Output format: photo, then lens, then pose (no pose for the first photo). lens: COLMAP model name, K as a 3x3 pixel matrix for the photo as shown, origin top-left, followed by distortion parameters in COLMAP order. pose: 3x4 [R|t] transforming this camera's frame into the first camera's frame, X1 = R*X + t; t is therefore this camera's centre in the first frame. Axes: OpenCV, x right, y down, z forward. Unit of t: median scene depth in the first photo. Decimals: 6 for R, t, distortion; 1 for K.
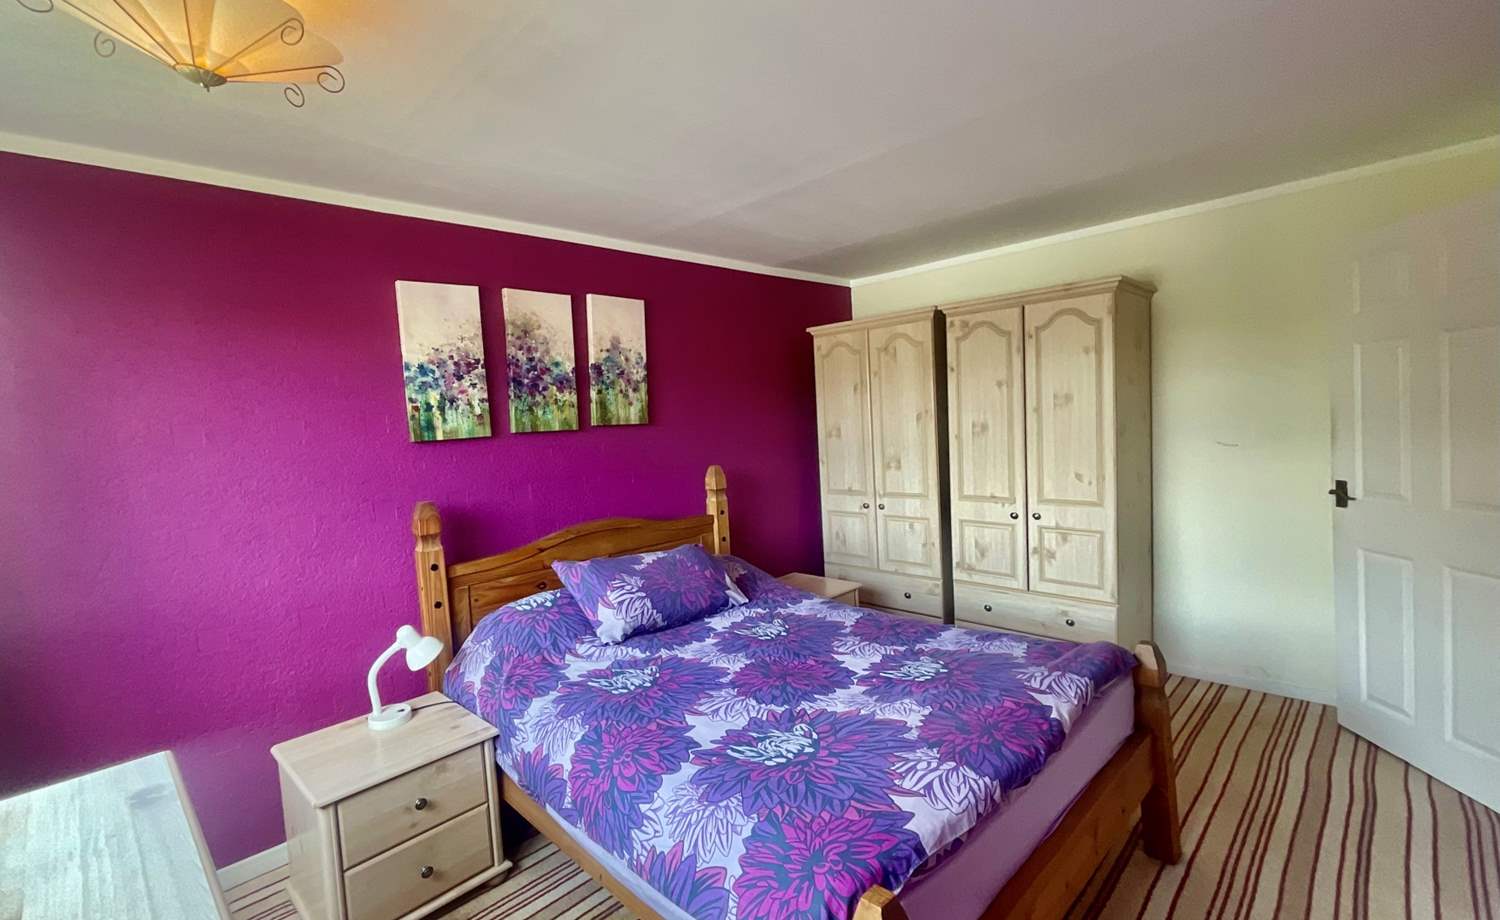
lens RADIAL K [[660.7, 0, 771.1], [0, 660.7, 459.8], [0, 0, 1]] dist [-0.002166, -0.000170]
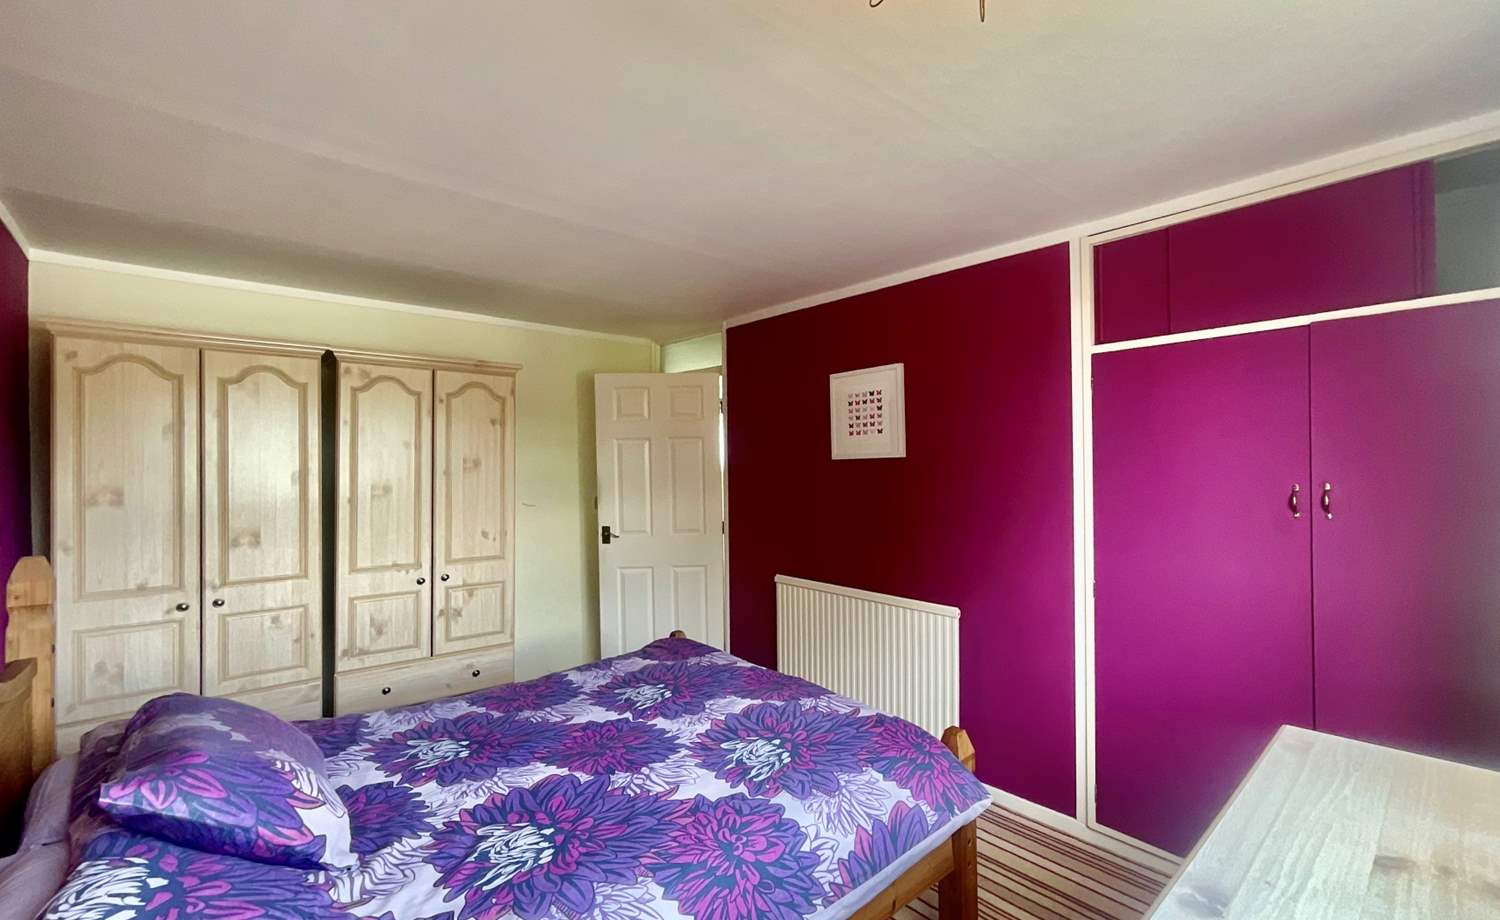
lens RADIAL K [[634.2, 0, 755.1], [0, 634.2, 463.8], [0, 0, 1]] dist [0.000951, 0.000158]
pose [[0.099849, 0.057699, 0.993328, -0.605894], [0.064388, 0.995850, -0.064318, 0.005674], [-0.992917, 0.070381, 0.095720, 0.485817]]
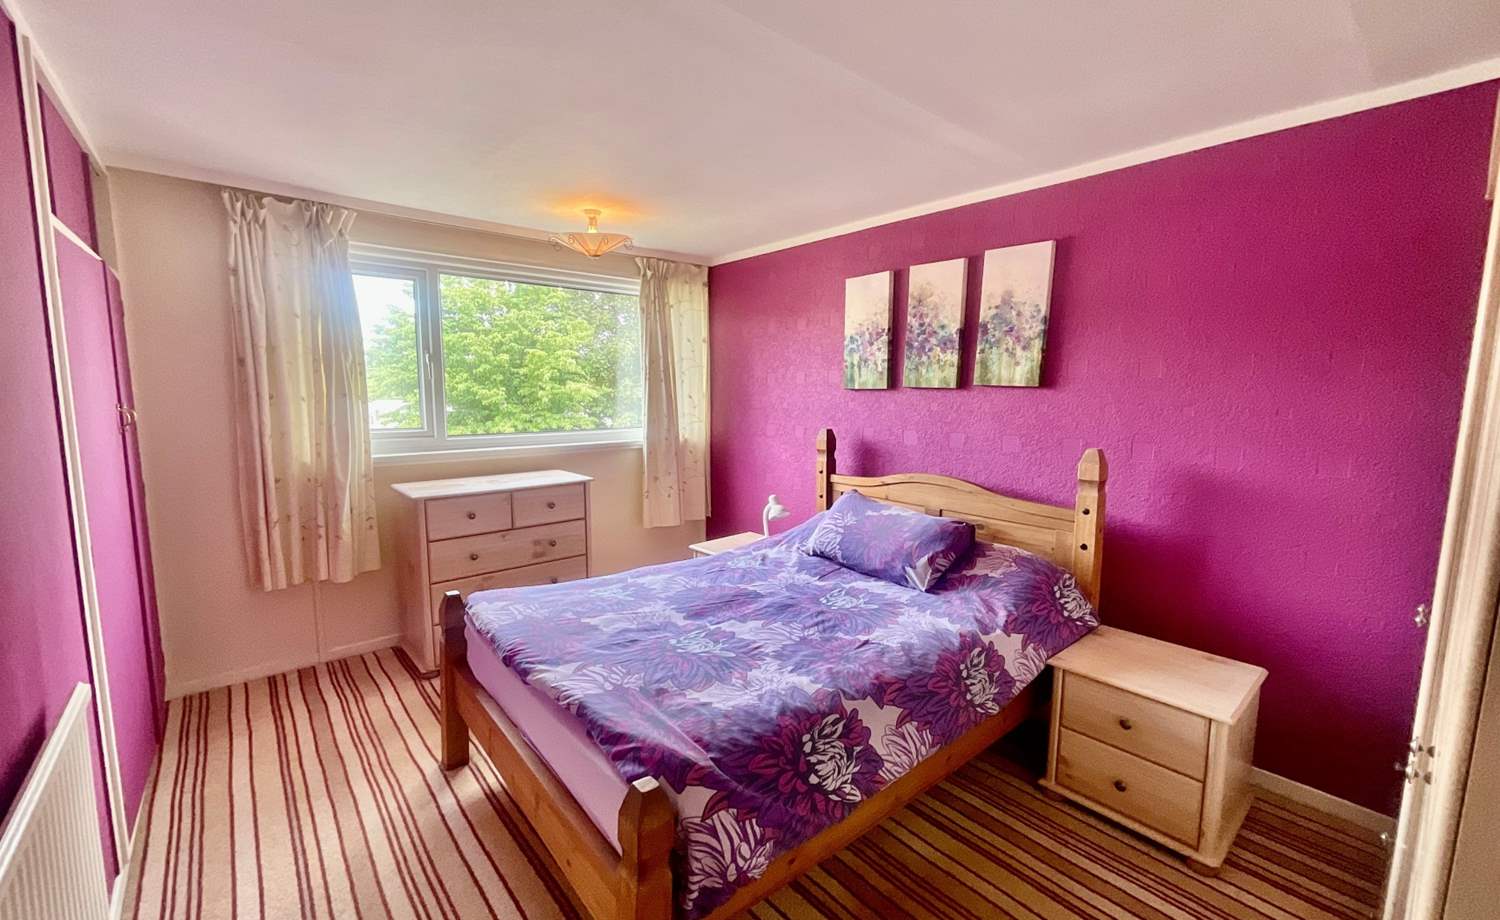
lens RADIAL K [[634.2, 0, 755.1], [0, 634.2, 463.8], [0, 0, 1]] dist [0.000951, 0.000158]
pose [[-0.118069, 0.175468, -0.977380, 0.785944], [-0.064750, 0.980809, 0.183906, -0.096143], [0.990892, 0.084999, -0.104442, 0.826812]]
